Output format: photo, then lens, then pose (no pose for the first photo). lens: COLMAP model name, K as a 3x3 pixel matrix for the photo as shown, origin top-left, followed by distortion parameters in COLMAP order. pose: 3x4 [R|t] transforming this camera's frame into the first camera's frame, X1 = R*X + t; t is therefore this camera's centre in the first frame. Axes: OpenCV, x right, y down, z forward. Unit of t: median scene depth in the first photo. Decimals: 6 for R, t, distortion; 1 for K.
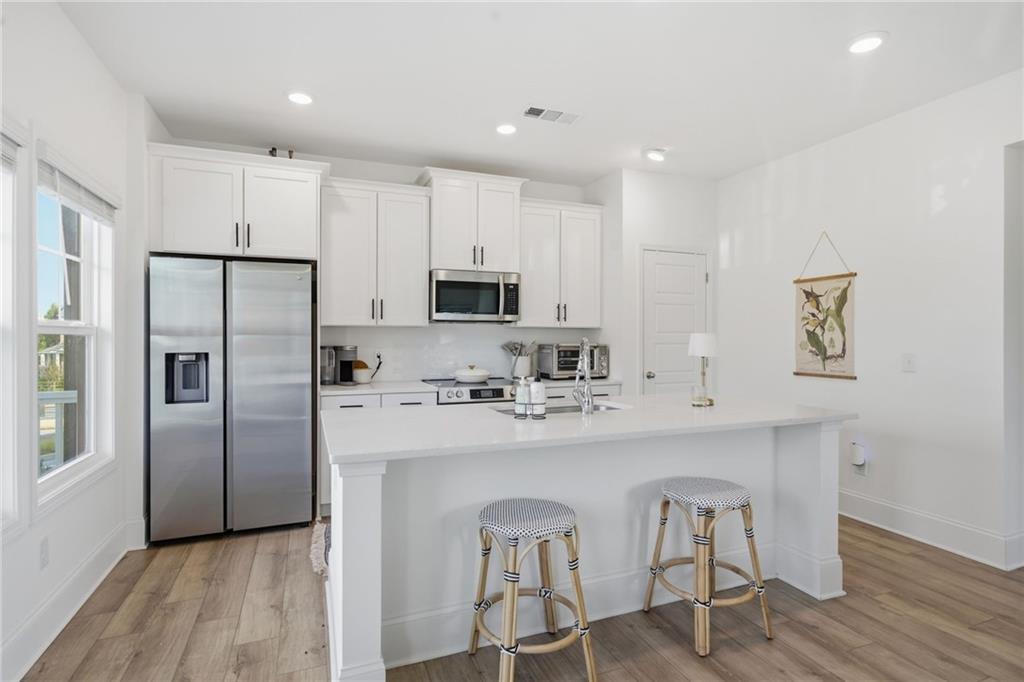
lens RADIAL K [[495.3, 0, 503.6], [0, 495.3, 341.0], [0, 0, 1]] dist [0.000835, 0.001365]
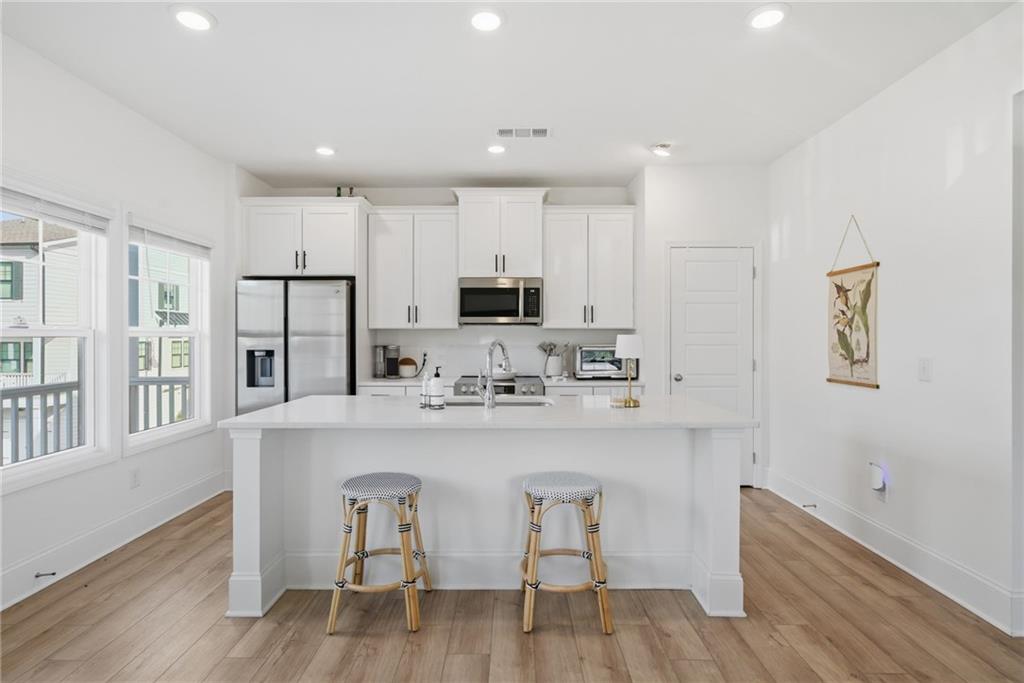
lens RADIAL K [[495.3, 0, 507.3], [0, 495.3, 340.9], [0, 0, 1]] dist [0.000835, 0.001365]
pose [[0.932853, 0.001985, -0.360251, 0.394531], [-0.002046, 0.999998, 0.000213, -0.002158], [0.360251, 0.000539, 0.932855, -0.015938]]
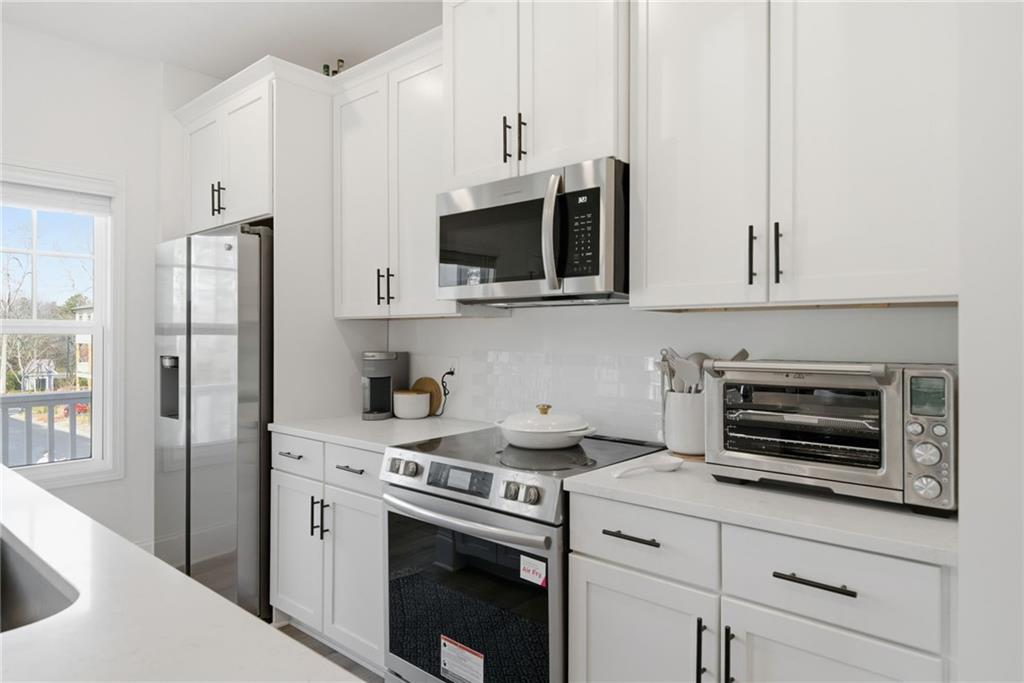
lens RADIAL K [[640.4, 0, 513.9], [0, 640.4, 336.4], [0, 0, 1]] dist [0.025066, -0.000456]
pose [[0.461988, 0.001892, -0.886884, 0.466038], [-0.005578, 0.999984, -0.000773, -0.009556], [0.886869, 0.005304, 0.461991, 0.834046]]
